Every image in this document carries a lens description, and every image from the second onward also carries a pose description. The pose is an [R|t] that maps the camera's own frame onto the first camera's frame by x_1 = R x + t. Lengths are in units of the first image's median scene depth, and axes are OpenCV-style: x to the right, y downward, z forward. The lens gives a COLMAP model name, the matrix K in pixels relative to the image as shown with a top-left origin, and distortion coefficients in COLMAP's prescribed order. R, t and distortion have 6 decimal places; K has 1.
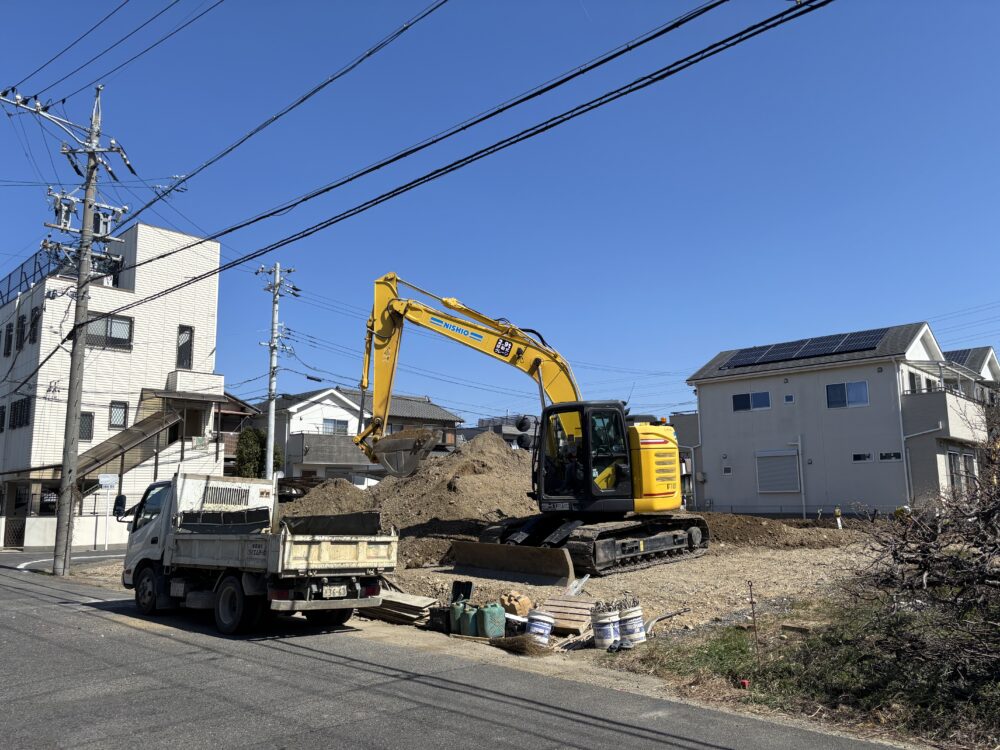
lens RADIAL K [[752.2, 0, 508.2], [0, 752.2, 384.7], [0, 0, 1]] dist [0.048822, -0.050516]
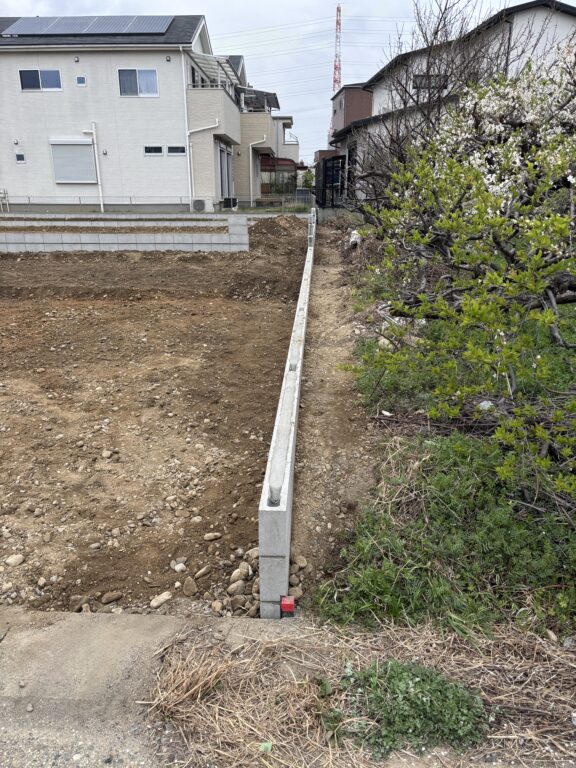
lens RADIAL K [[577.7, 0, 286.4], [0, 577.7, 387.3], [0, 0, 1]] dist [0.048822, -0.050516]
pose [[0.759605, -0.196531, 0.619980, 0.031731], [-0.105079, 0.903643, 0.415195, 0.036144], [-0.641839, -0.380531, 0.665761, 0.193648]]
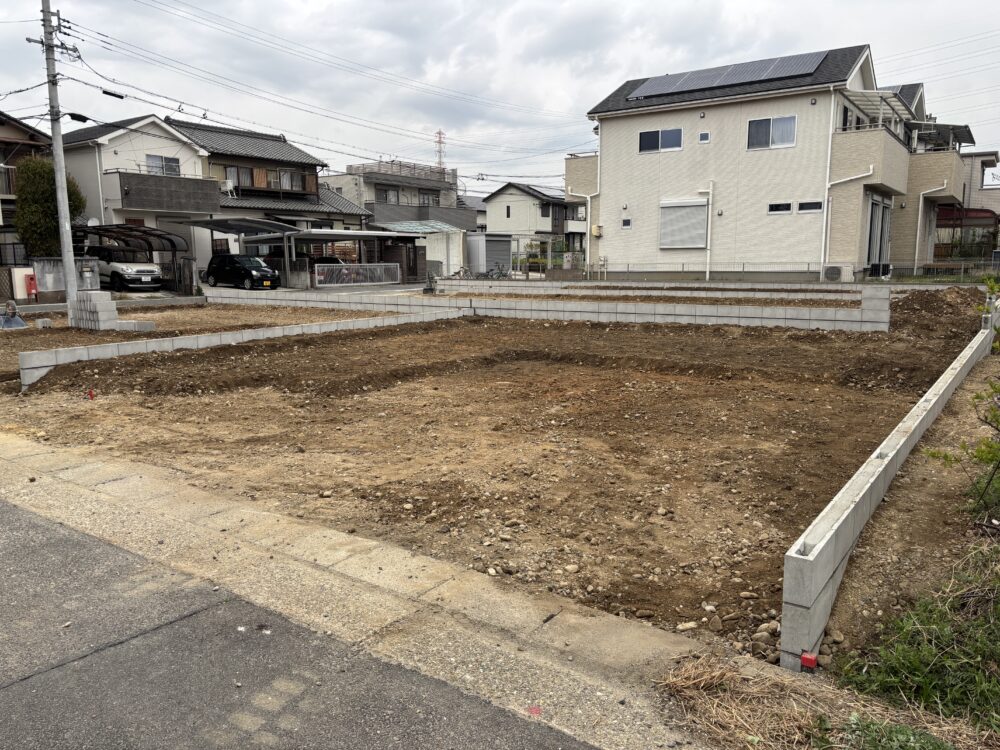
lens RADIAL K [[752.2, 0, 493.9], [0, 752.2, 374.0], [0, 0, 1]] dist [0.048822, -0.050516]
pose [[0.990715, -0.014299, 0.135205, 0.018598], [-0.026556, 0.954947, 0.295586, 0.028315], [-0.133340, -0.296432, 0.945700, 0.153385]]
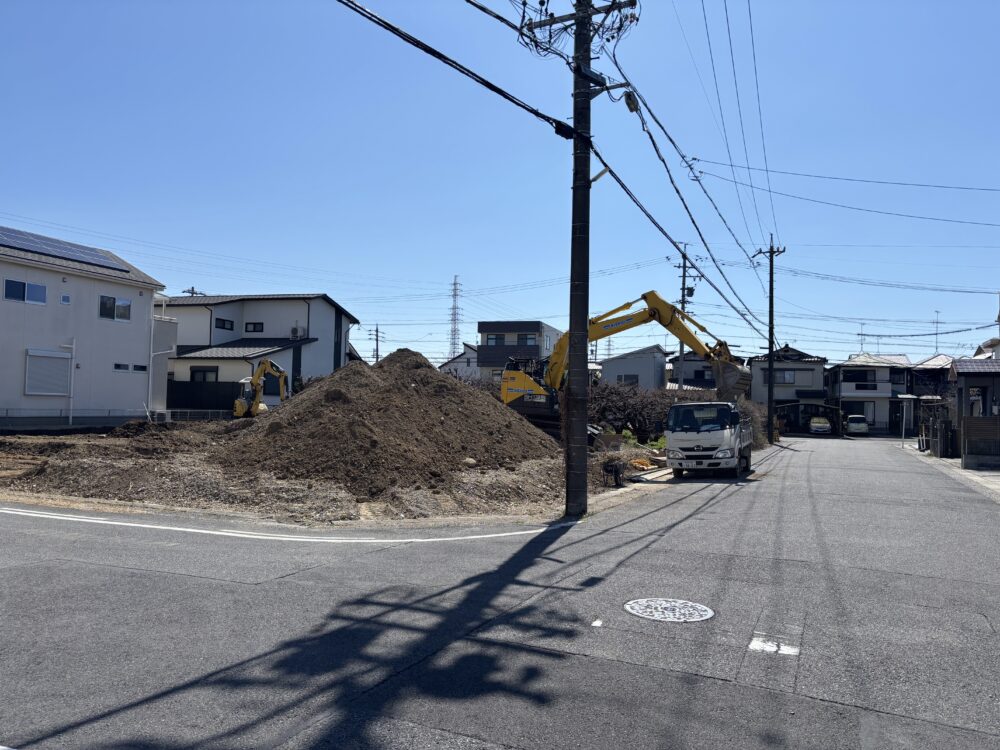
lens RADIAL K [[752.2, 0, 507.0], [0, 752.2, 387.5], [0, 0, 1]] dist [0.048822, -0.050516]
pose [[-0.331721, 0.032735, 0.942810, -0.751176], [-0.159899, 0.982986, -0.090390, 0.131381], [-0.929728, -0.180739, -0.320843, 0.797438]]
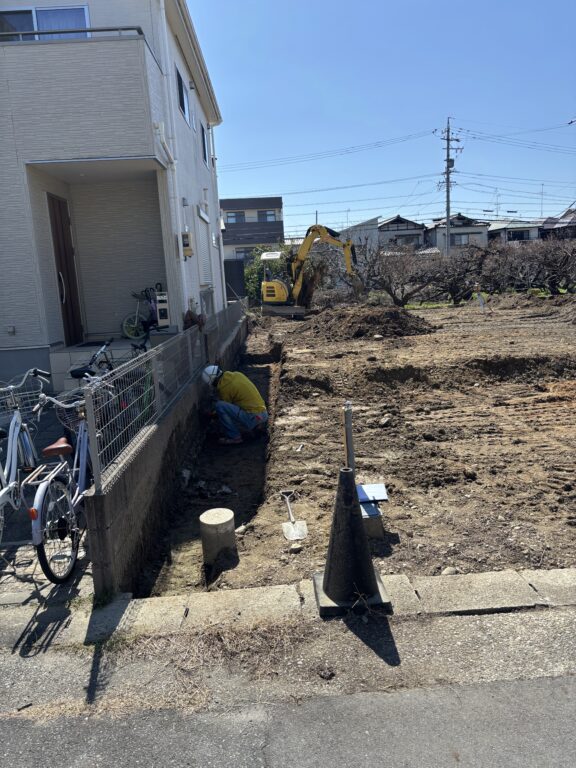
lens RADIAL K [[577.7, 0, 291.5], [0, 577.7, 377.1], [0, 0, 1]] dist [0.048822, -0.050516]
pose [[-0.696166, -0.063867, 0.715034, 0.010364], [-0.039174, 0.997930, 0.050996, 0.196088], [-0.716811, 0.007491, -0.697227, 1.324403]]
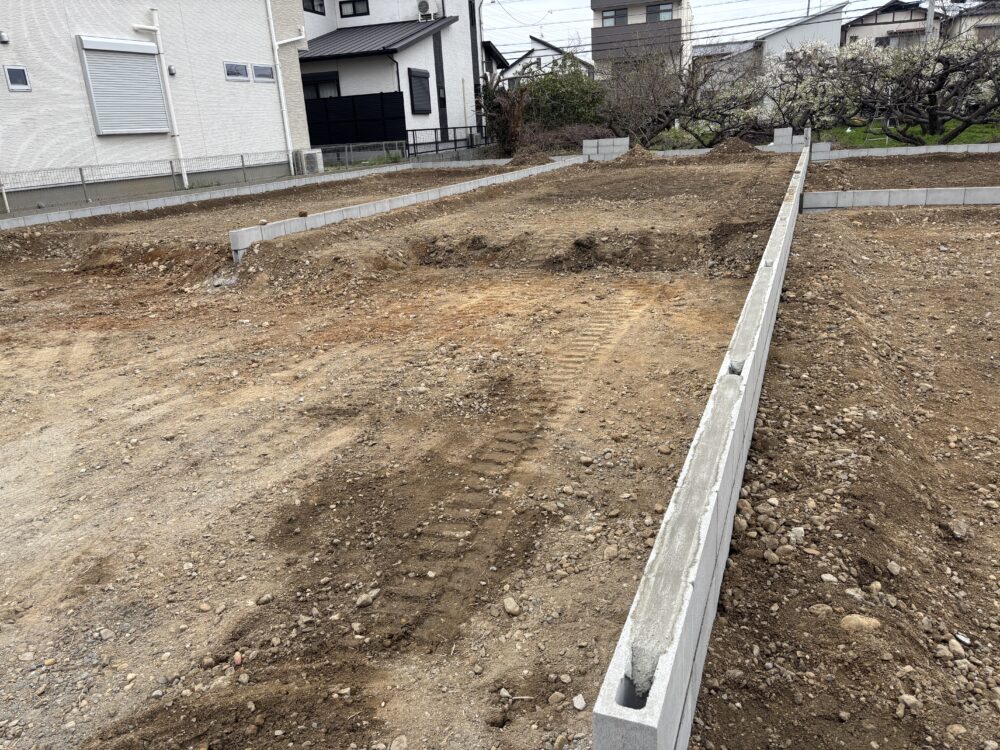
lens RADIAL K [[752.2, 0, 496.2], [0, 752.2, 372.4], [0, 0, 1]] dist [0.048822, -0.050516]
pose [[-0.333980, -0.255780, 0.907212, -0.202338], [-0.072347, 0.966594, 0.245889, 0.158728], [-0.939800, 0.016488, -0.341328, 0.983015]]
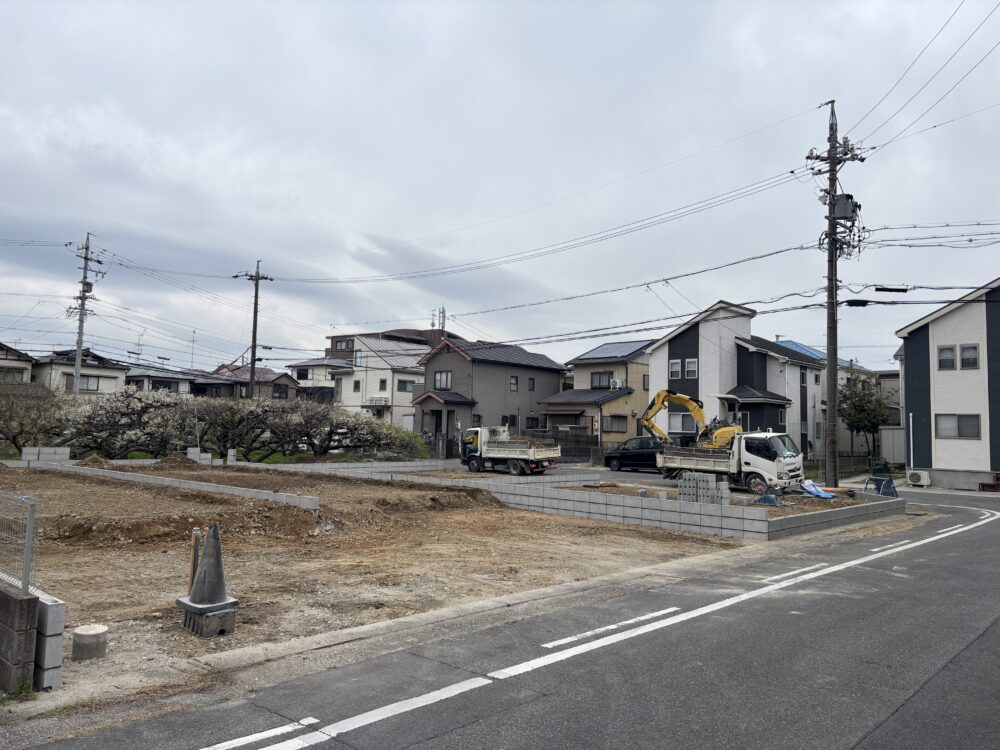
lens RADIAL K [[752.2, 0, 489.1], [0, 752.2, 370.0], [0, 0, 1]] dist [0.048822, -0.050516]
pose [[-0.999918, -0.011326, 0.006051, 0.013336], [-0.012416, 0.973002, -0.230463, 0.214212], [-0.003277, -0.230520, -0.973062, 1.445879]]
